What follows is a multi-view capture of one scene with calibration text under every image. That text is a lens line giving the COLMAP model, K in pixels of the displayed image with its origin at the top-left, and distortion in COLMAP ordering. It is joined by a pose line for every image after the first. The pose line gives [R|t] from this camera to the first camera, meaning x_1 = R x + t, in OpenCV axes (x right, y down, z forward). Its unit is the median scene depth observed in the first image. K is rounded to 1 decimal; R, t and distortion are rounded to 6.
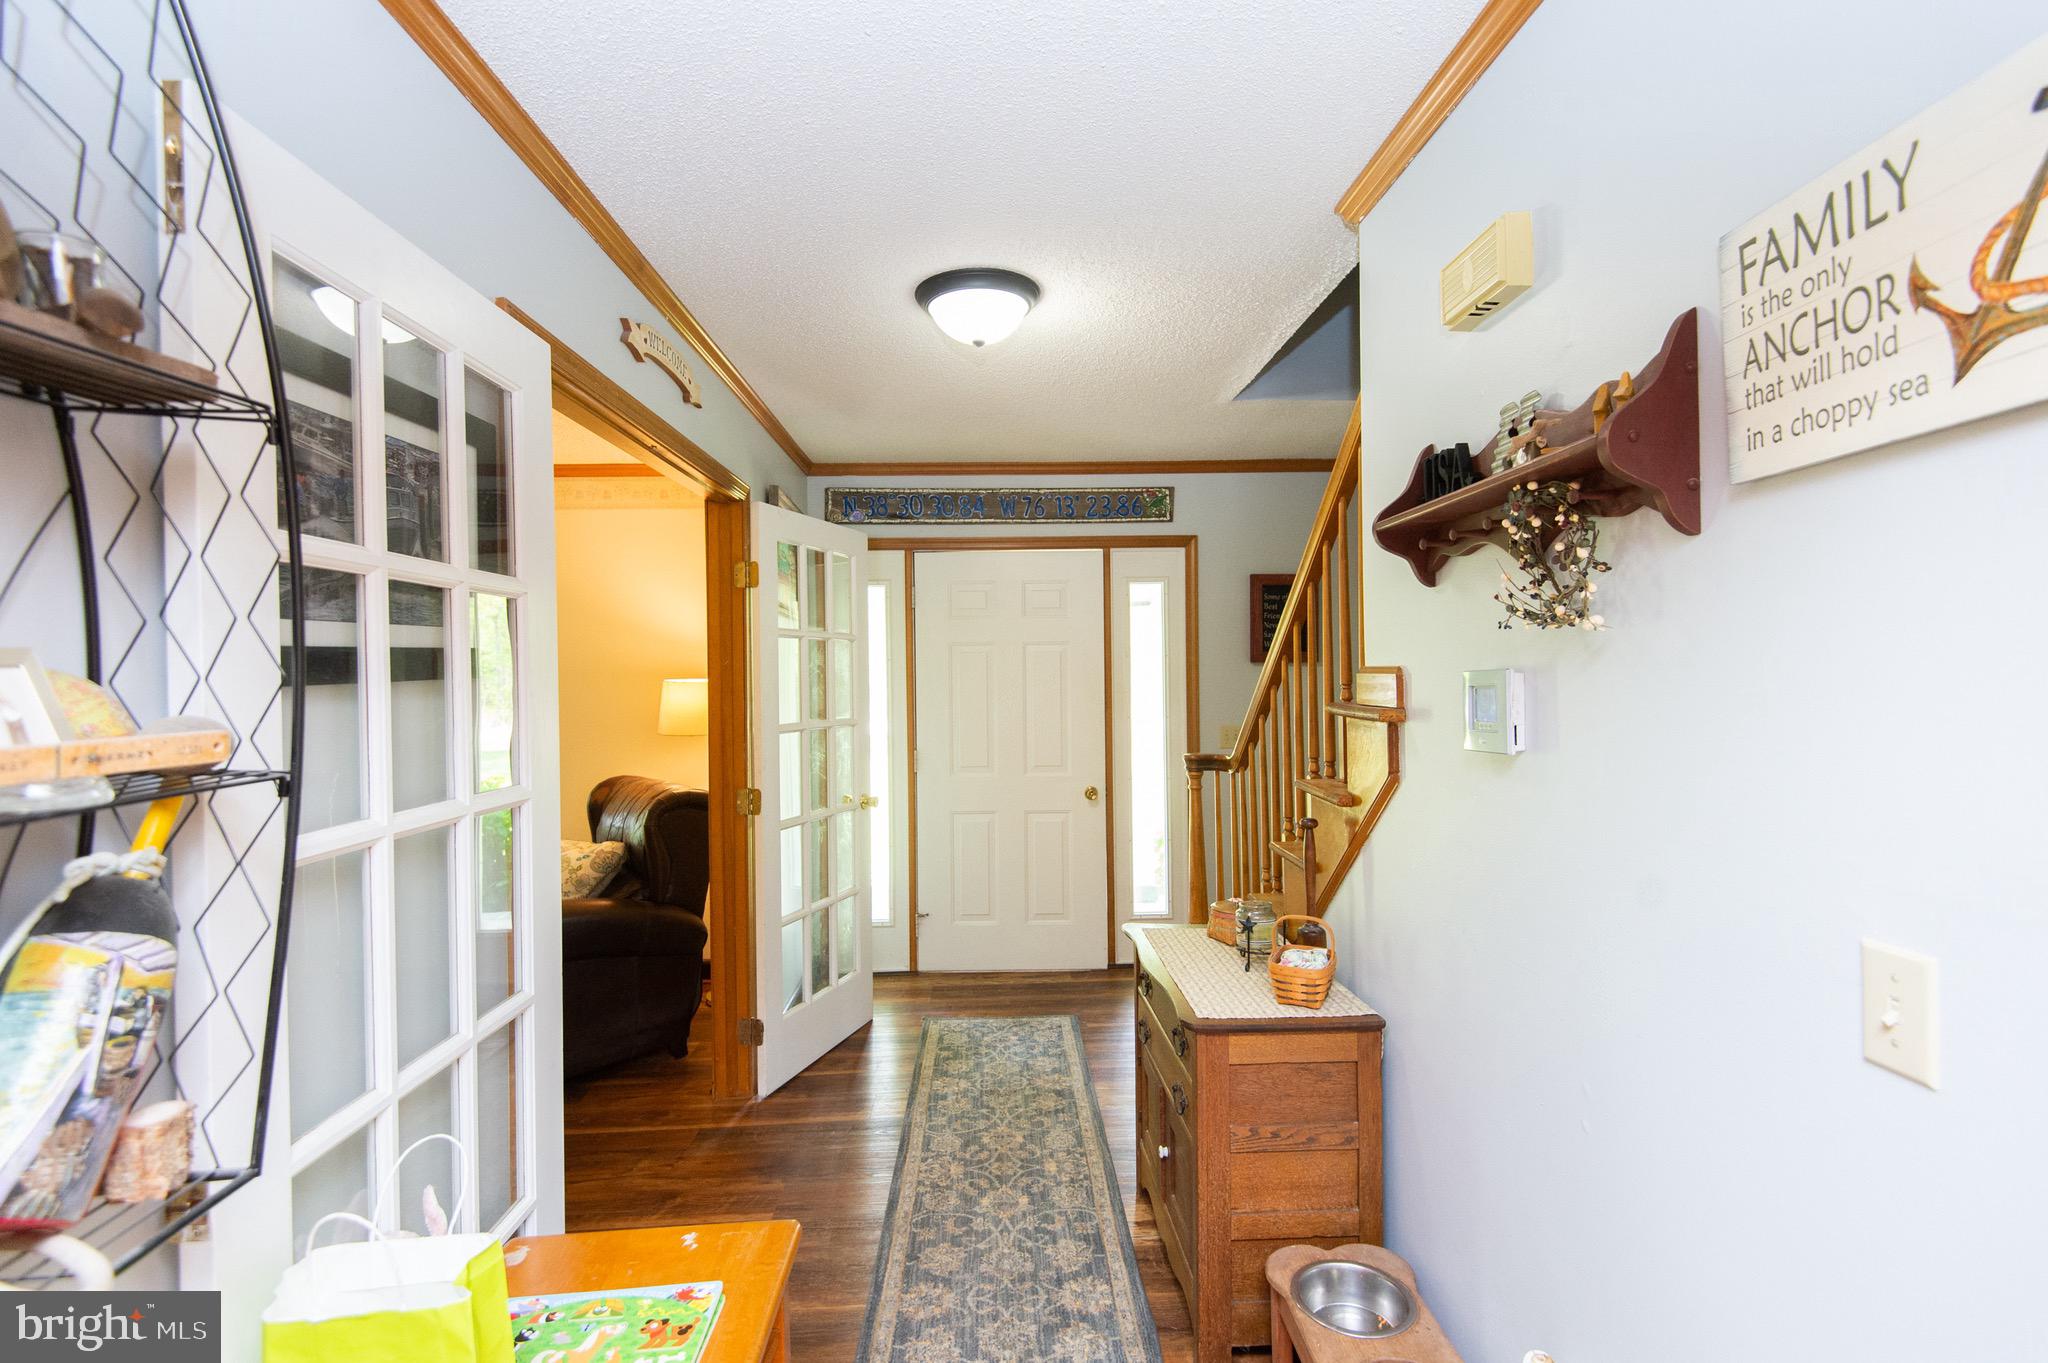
lens RADIAL K [[936.0, 0, 1032.7], [0, 936.0, 673.7], [0, 0, 1]] dist [0.018427, -0.005720]
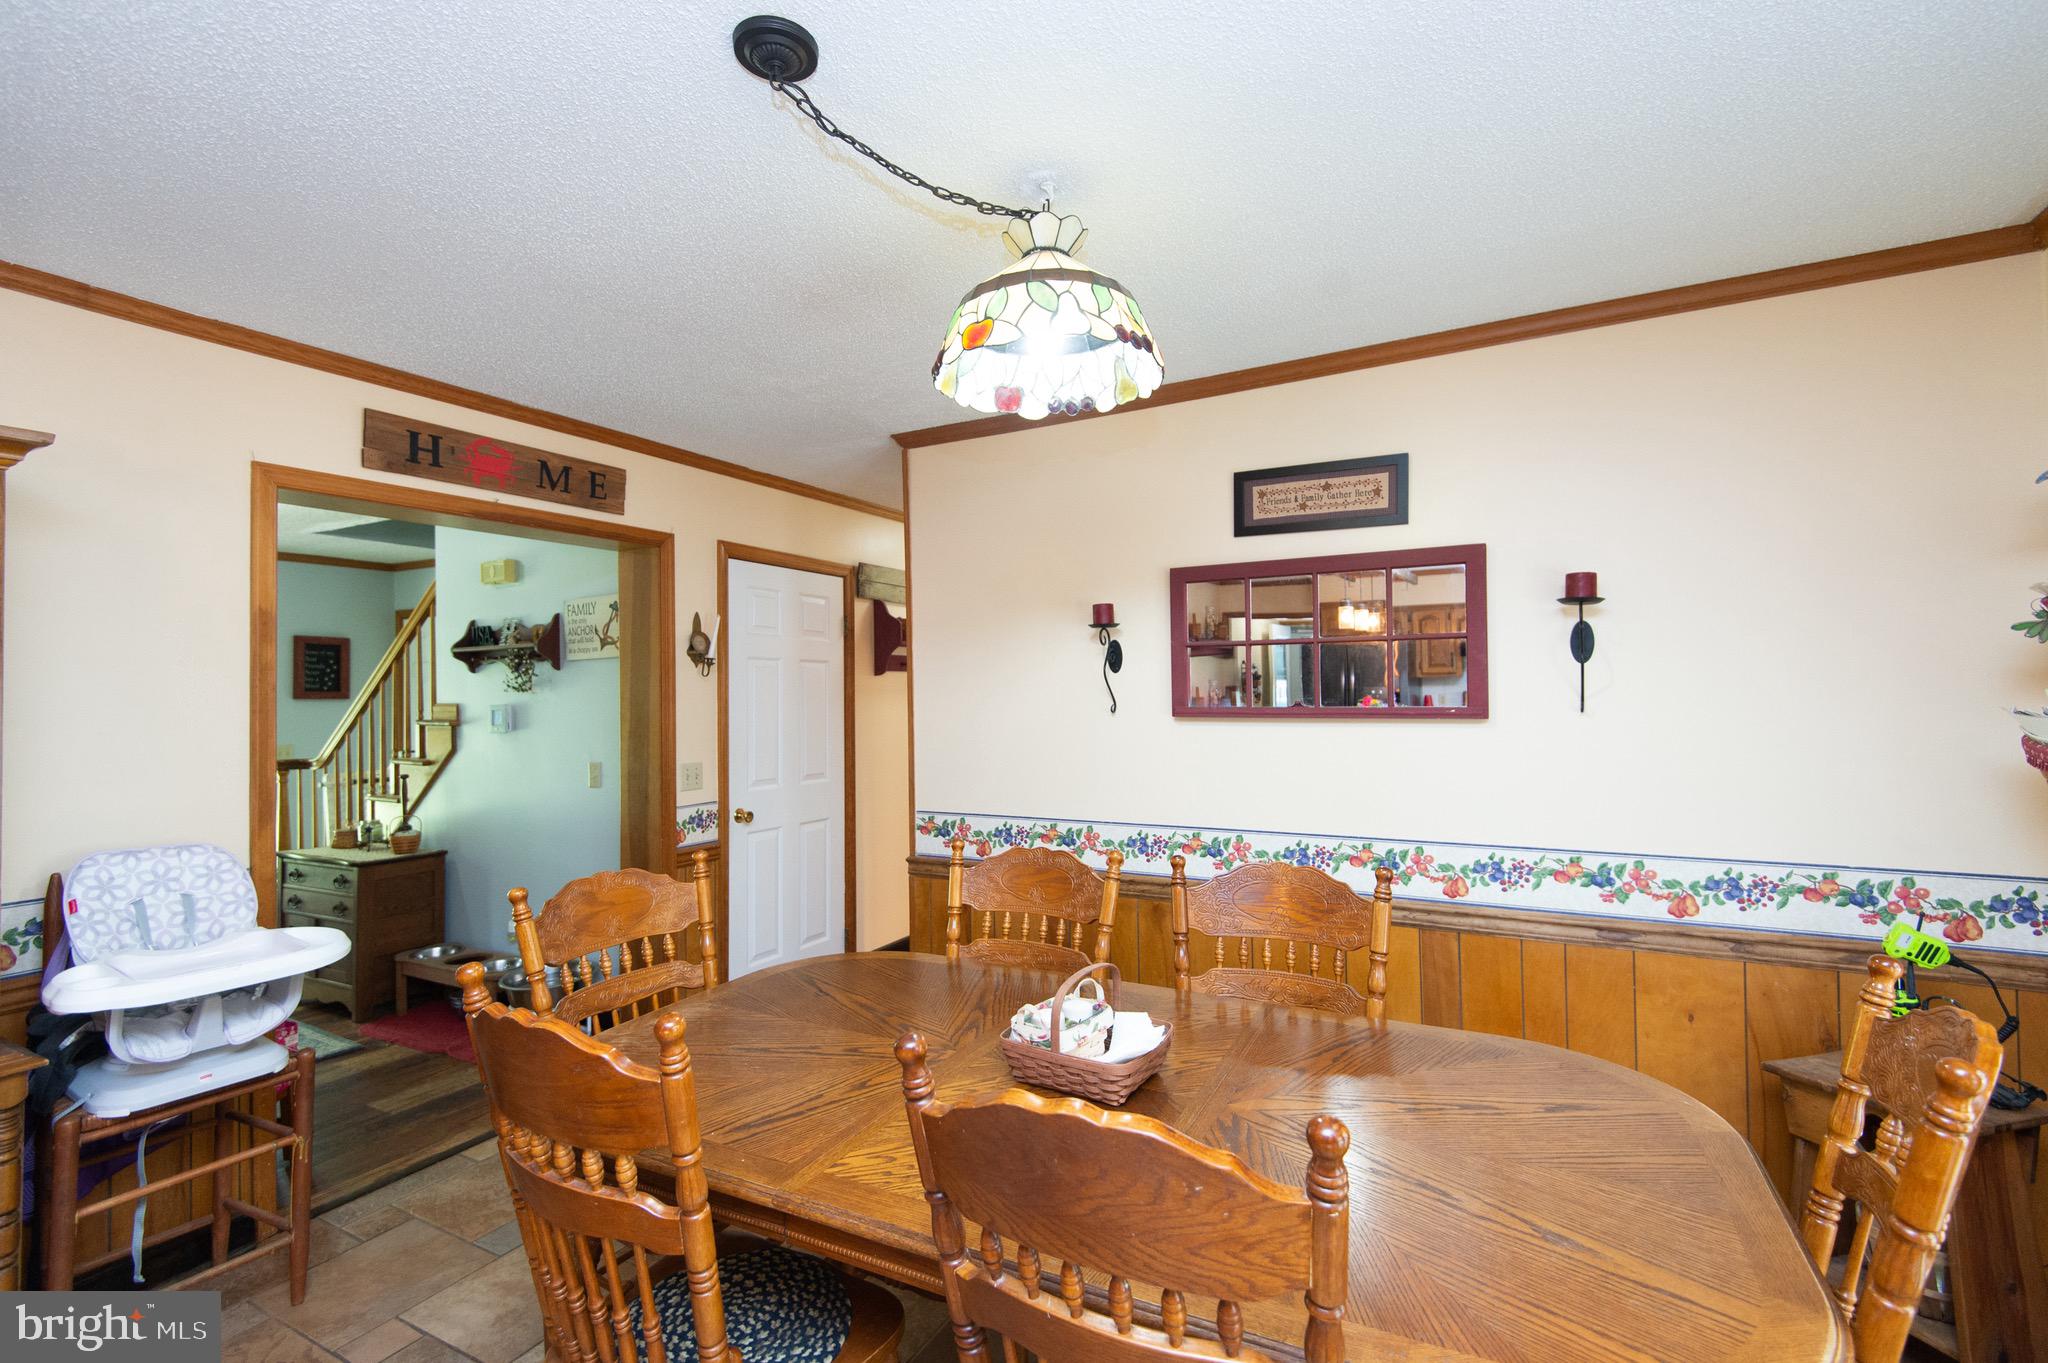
lens RADIAL K [[936.0, 0, 1022.8], [0, 936.0, 675.0], [0, 0, 1]] dist [0.018427, -0.005720]
pose [[0.516513, 0.022013, 0.855997, -1.164089], [0.009798, 0.999452, -0.031614, 0.012007], [-0.856224, 0.024716, 0.516014, -1.884100]]
